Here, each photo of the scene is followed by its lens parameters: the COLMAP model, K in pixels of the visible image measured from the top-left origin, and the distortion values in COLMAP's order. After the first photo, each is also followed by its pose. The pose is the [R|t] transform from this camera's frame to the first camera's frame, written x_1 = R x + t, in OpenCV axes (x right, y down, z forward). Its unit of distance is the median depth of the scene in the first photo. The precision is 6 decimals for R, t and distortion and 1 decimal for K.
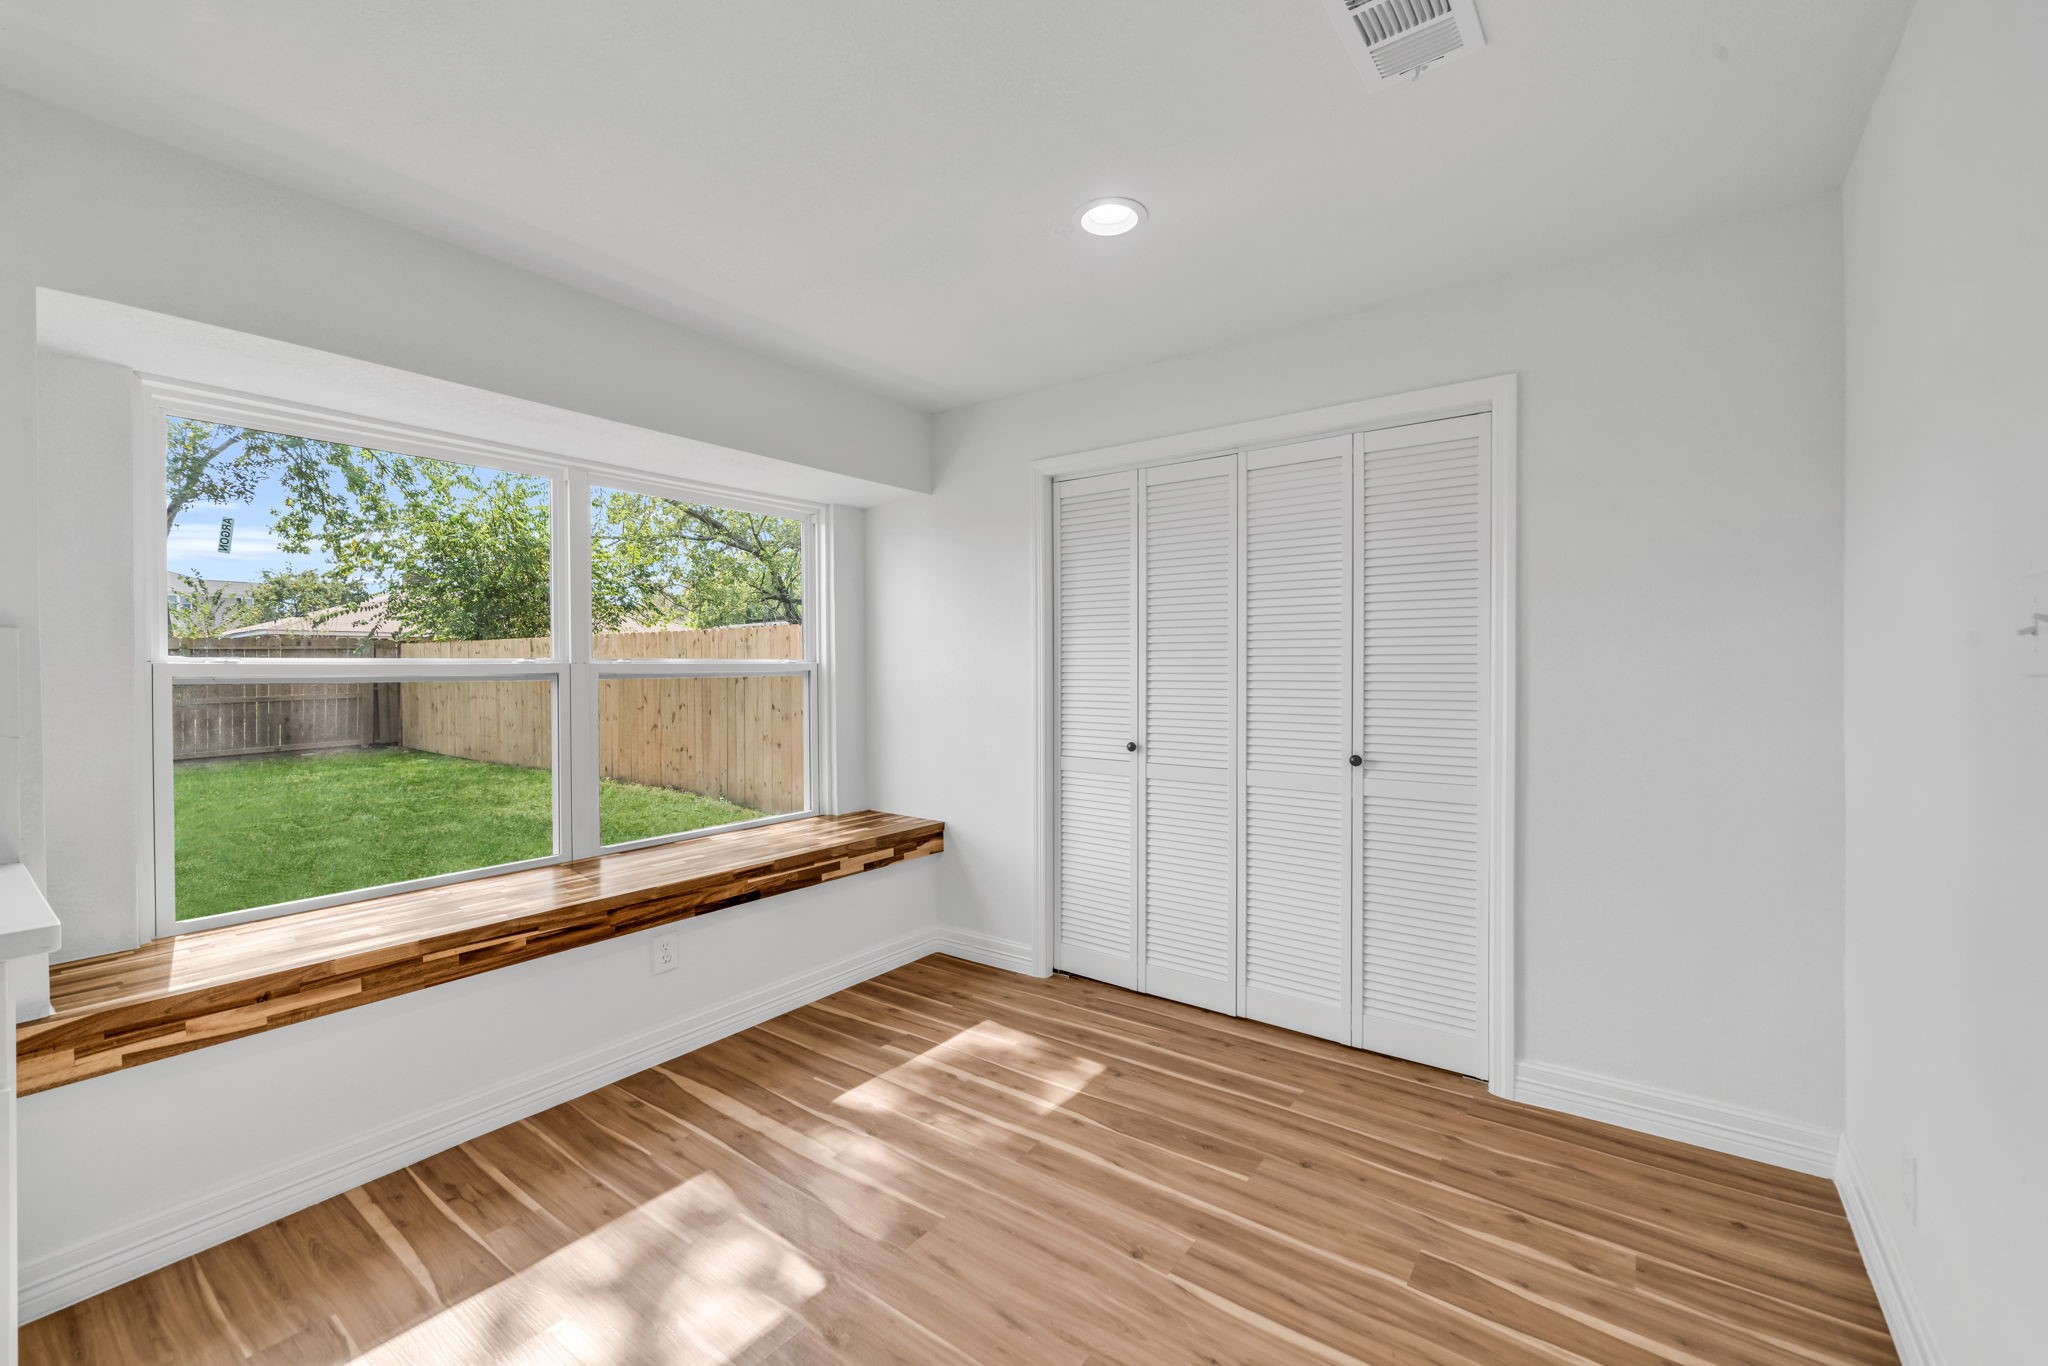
lens RADIAL K [[825.2, 0, 1029.6], [0, 825.2, 673.1], [0, 0, 1]] dist [-0.000735, 0.000048]
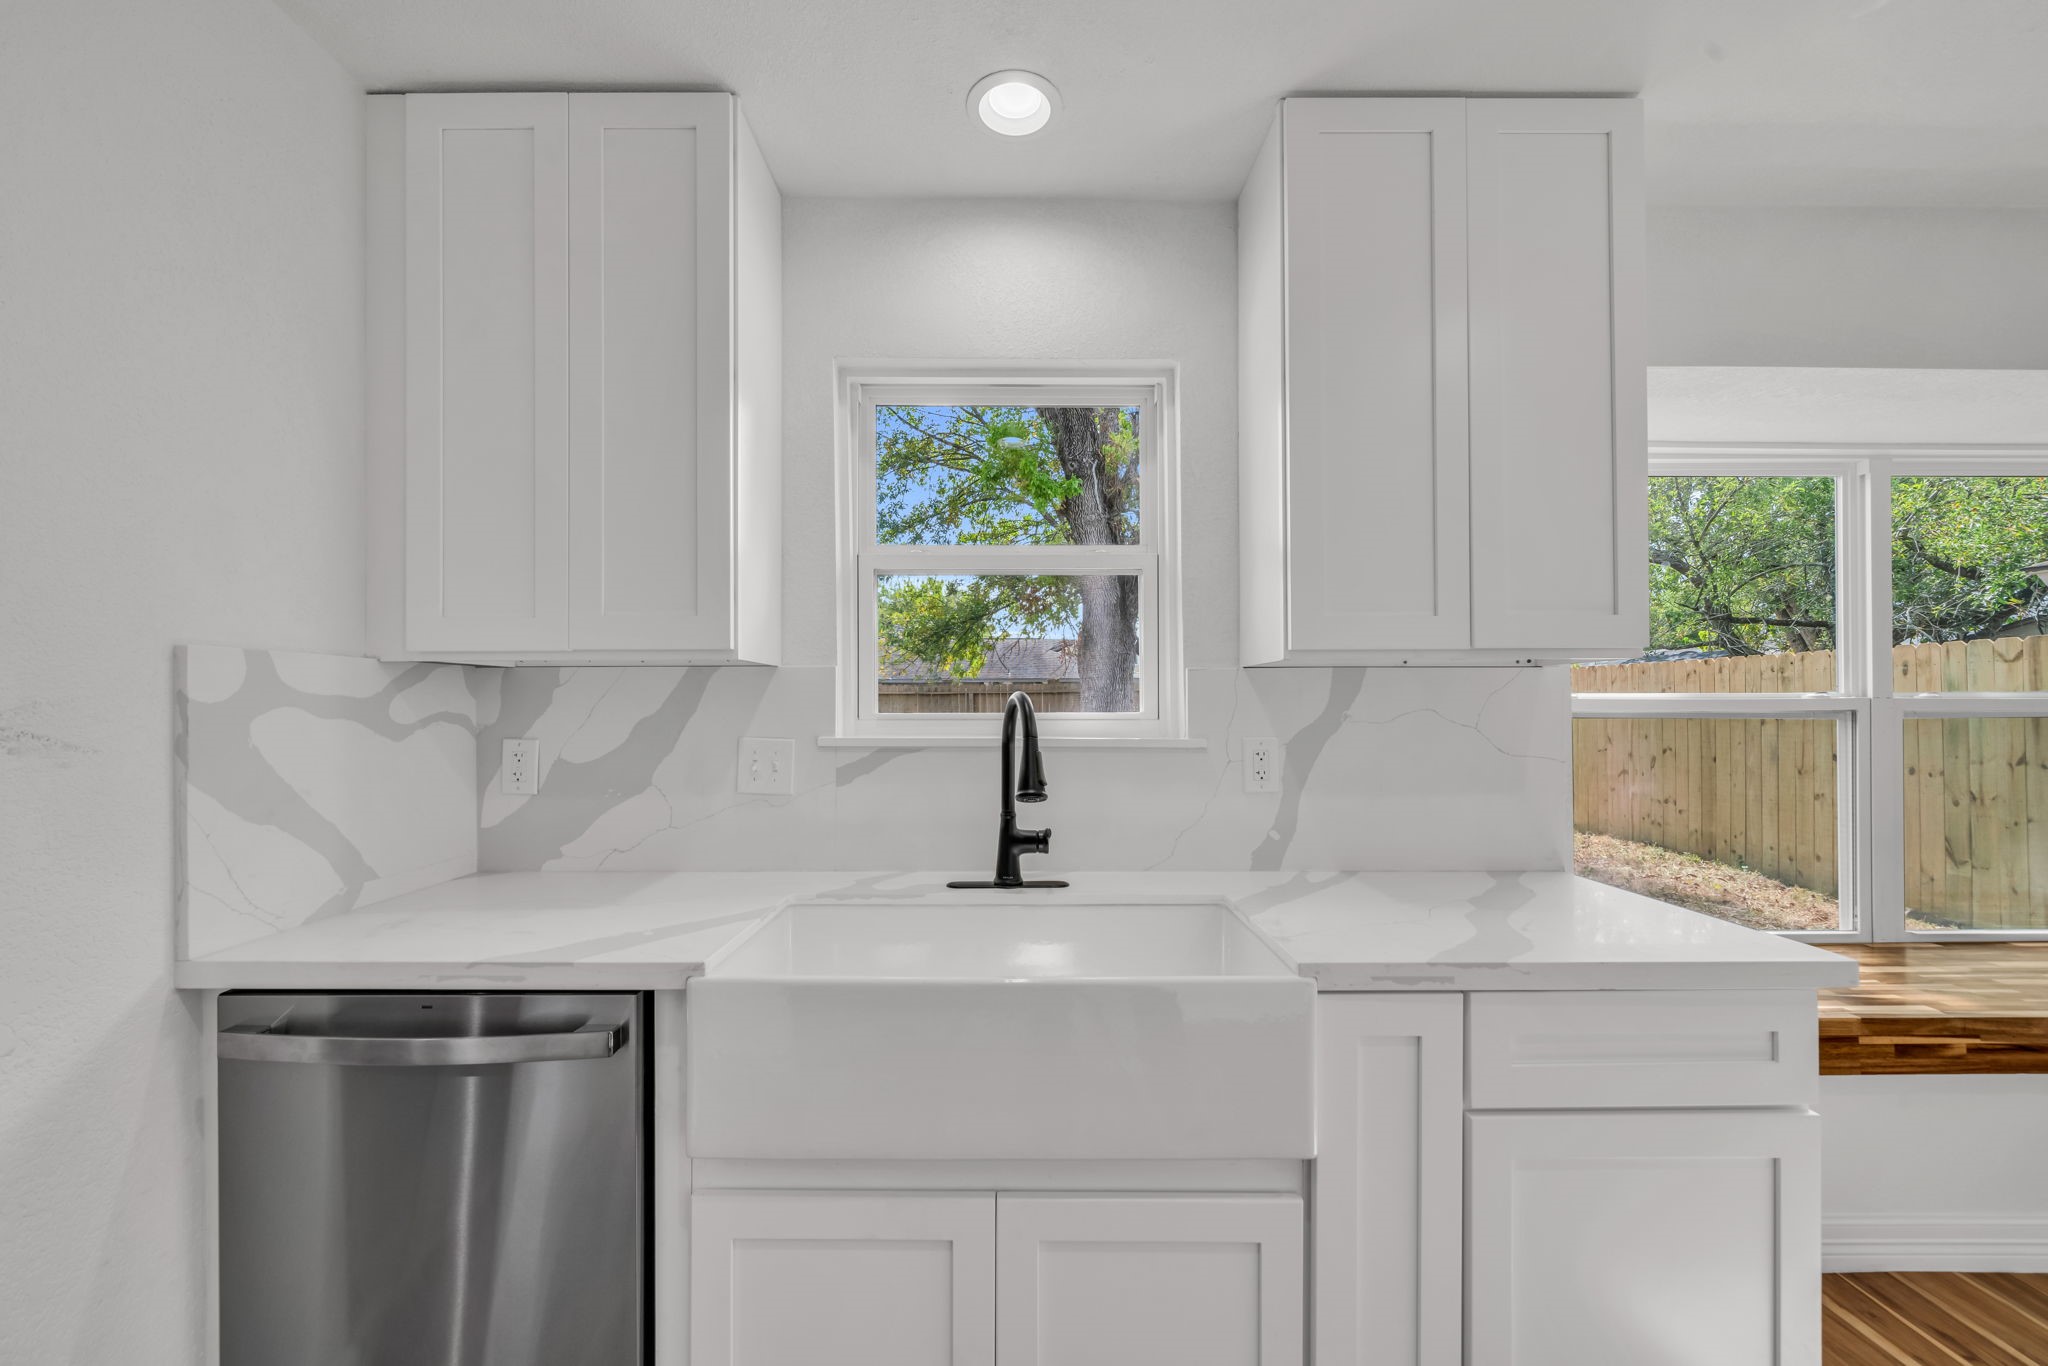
lens RADIAL K [[825.2, 0, 1002.3], [0, 825.2, 700.1], [0, 0, 1]] dist [-0.000735, 0.000048]
pose [[0.589024, -0.005999, -0.808093, -0.501385], [-0.004843, 0.999928, -0.010953, 0.004037], [0.808101, 0.010365, 0.588953, -0.210646]]
